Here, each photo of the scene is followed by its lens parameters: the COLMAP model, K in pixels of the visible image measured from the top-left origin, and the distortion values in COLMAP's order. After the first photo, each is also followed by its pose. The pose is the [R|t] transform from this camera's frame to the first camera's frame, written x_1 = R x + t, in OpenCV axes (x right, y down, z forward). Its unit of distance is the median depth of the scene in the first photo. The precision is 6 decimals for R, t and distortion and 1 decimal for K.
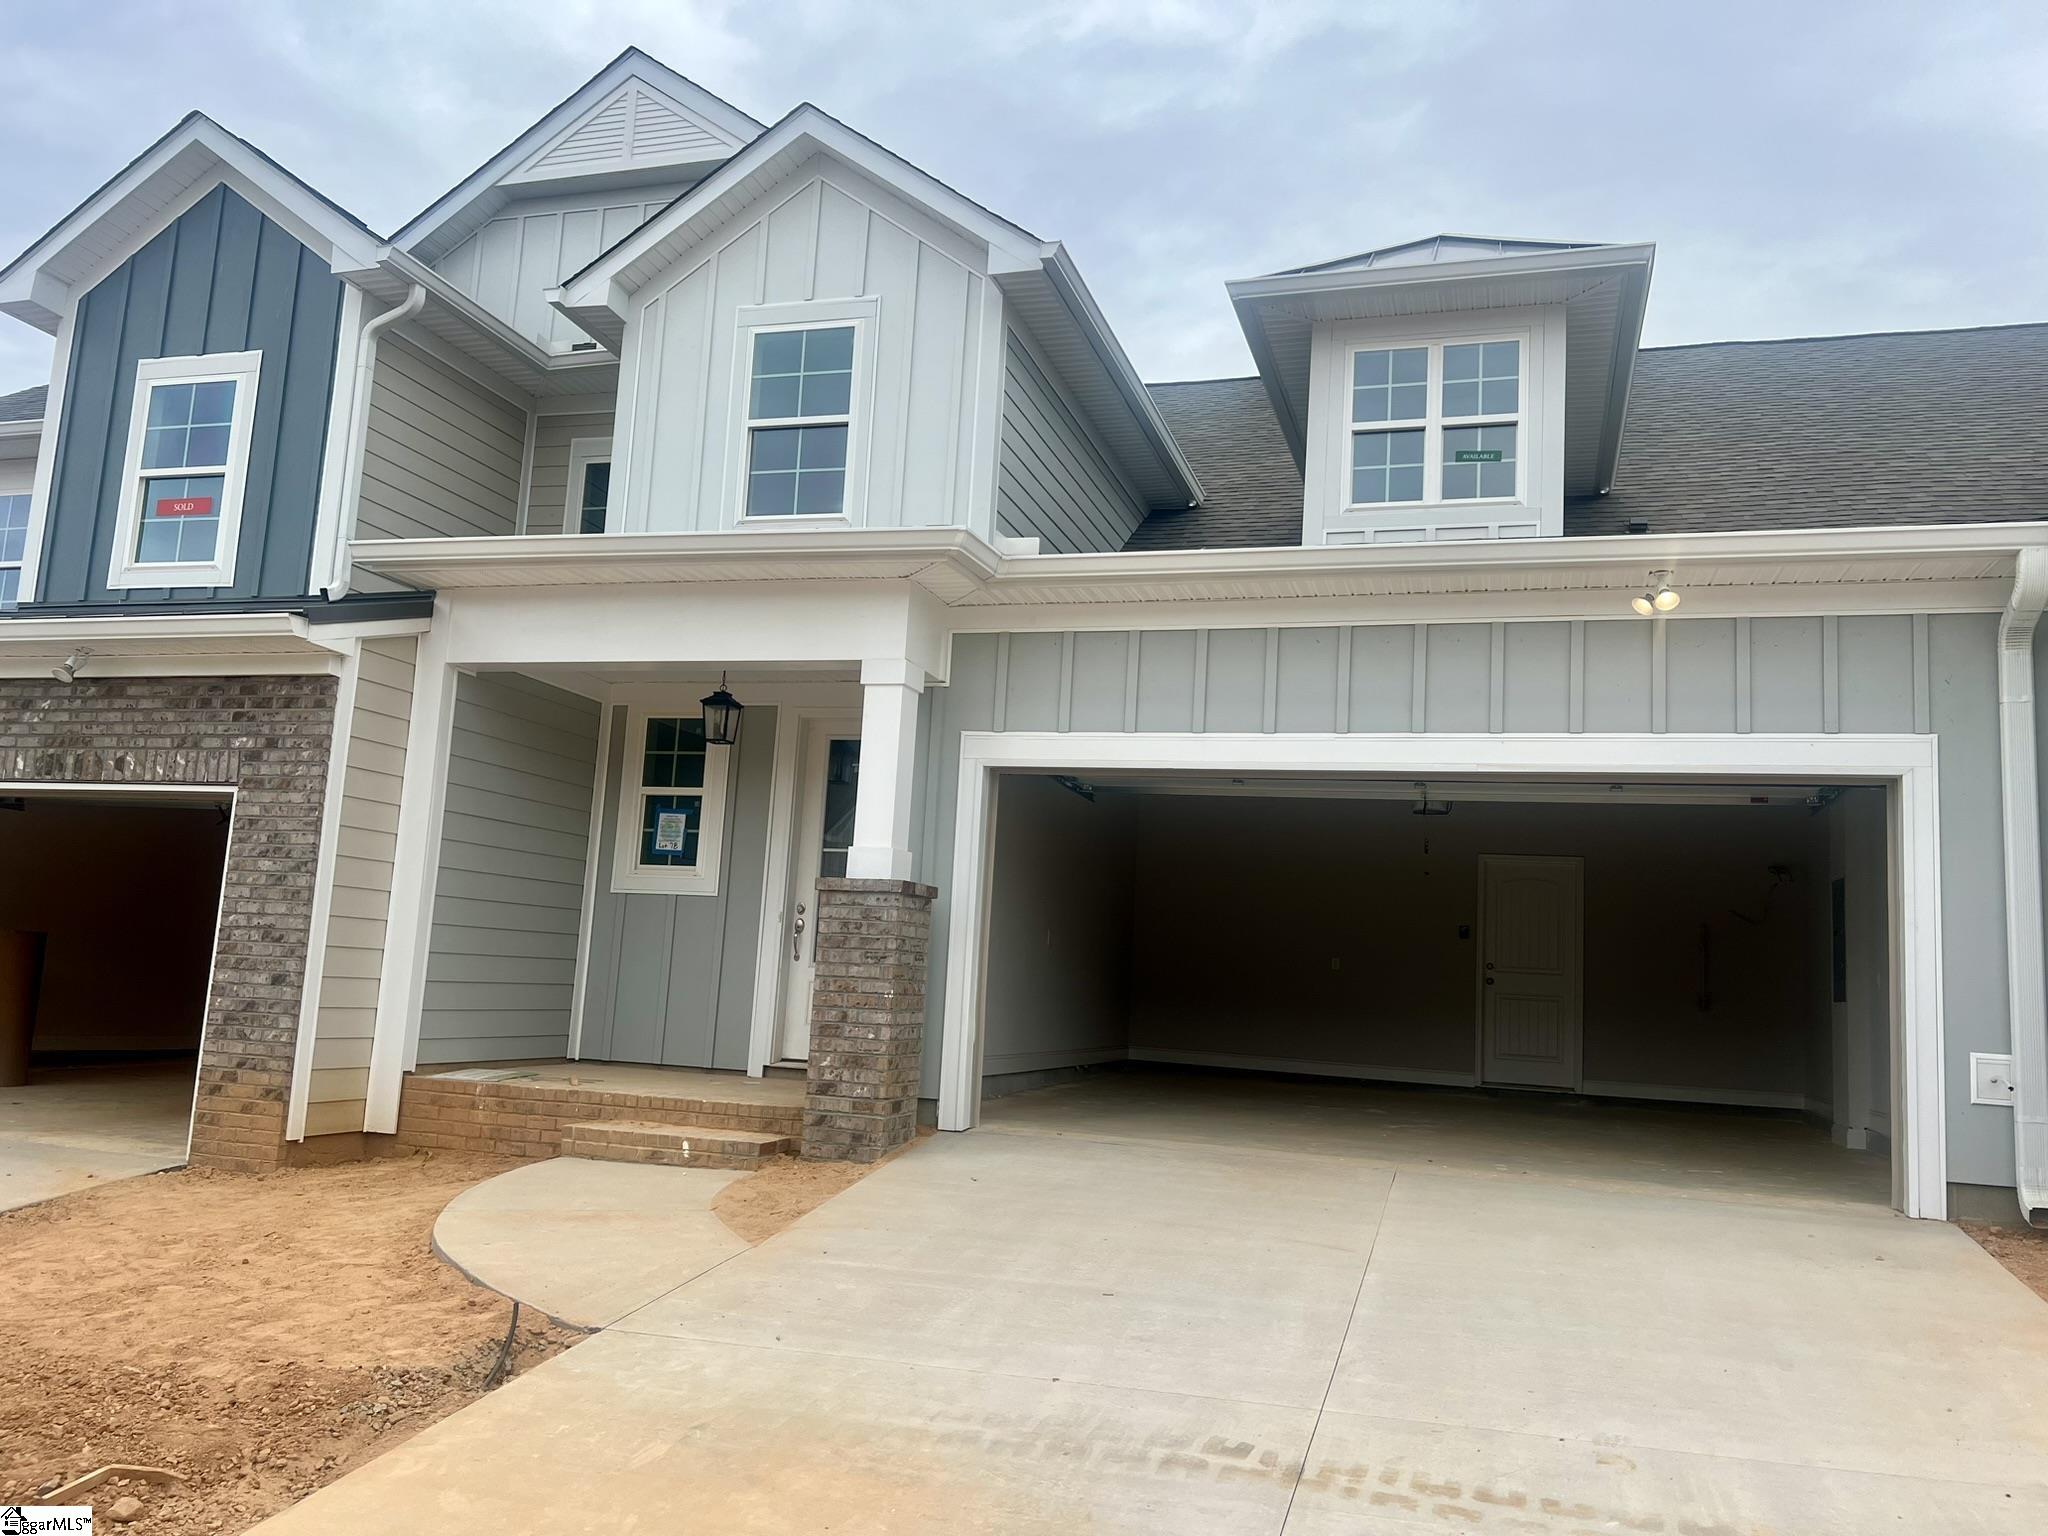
lens RADIAL K [[1585.9, 0, 1014.2], [0, 1585.9, 760.6], [0, 0, 1]] dist [0.071203, -0.096620]
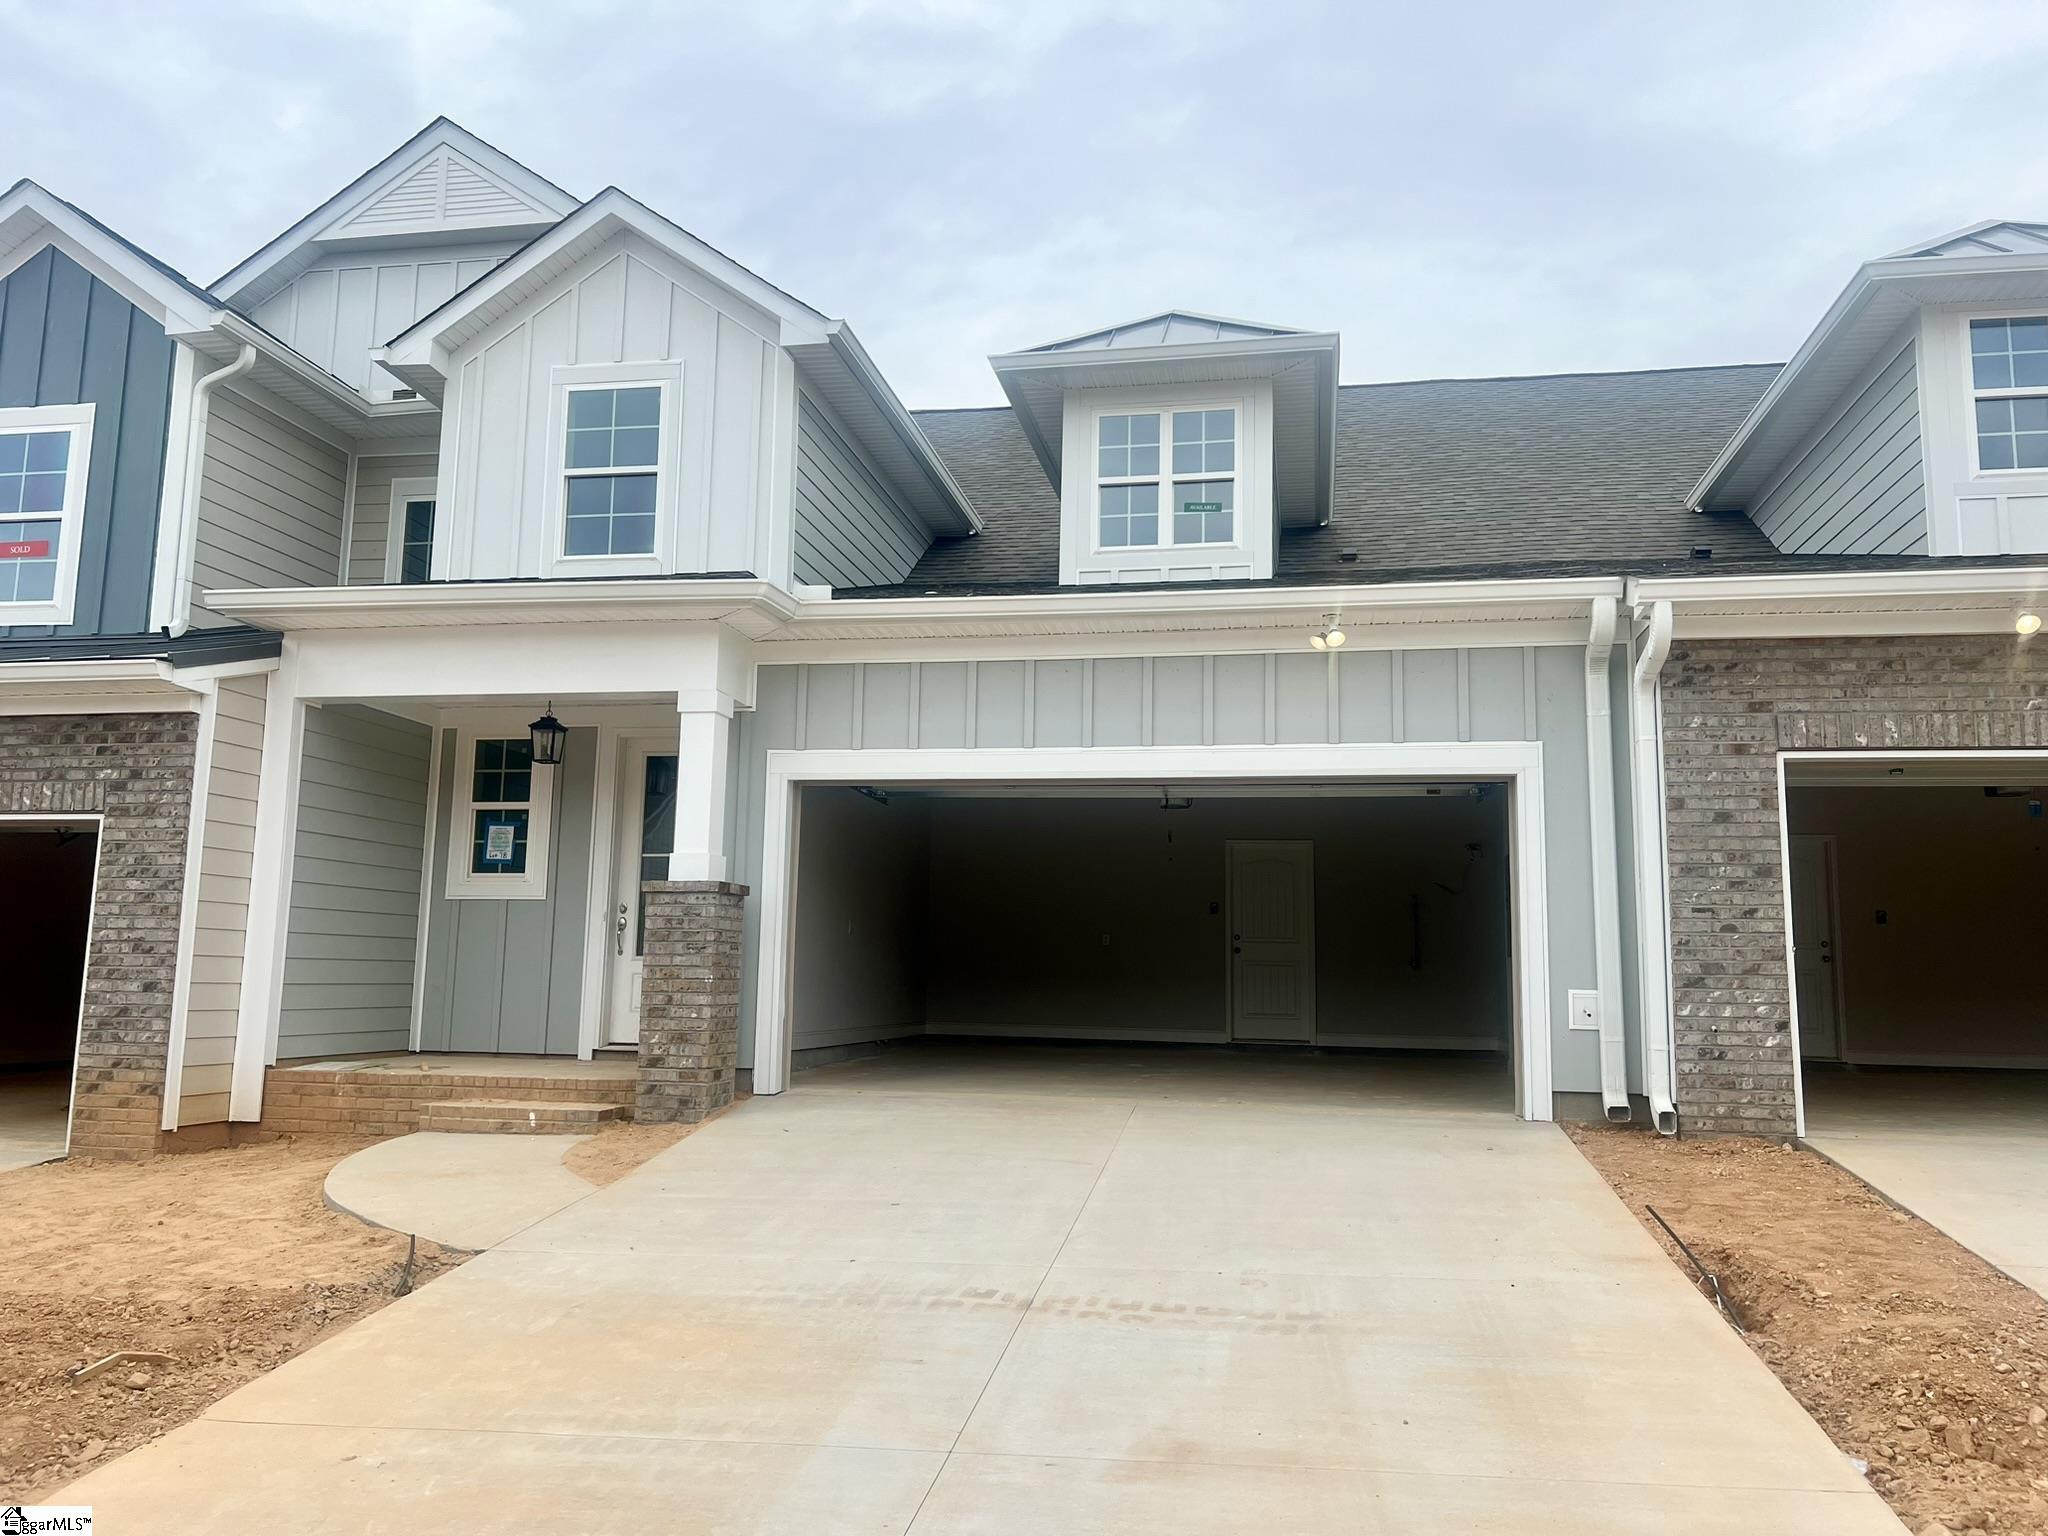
lens RADIAL K [[1585.9, 0, 1014.2], [0, 1585.9, 760.6], [0, 0, 1]] dist [0.071203, -0.096620]
pose [[0.992163, -0.021114, 0.123152, 0.002787], [0.020302, 0.999763, 0.007846, -0.016940], [-0.123289, -0.005284, 0.992357, -0.177950]]
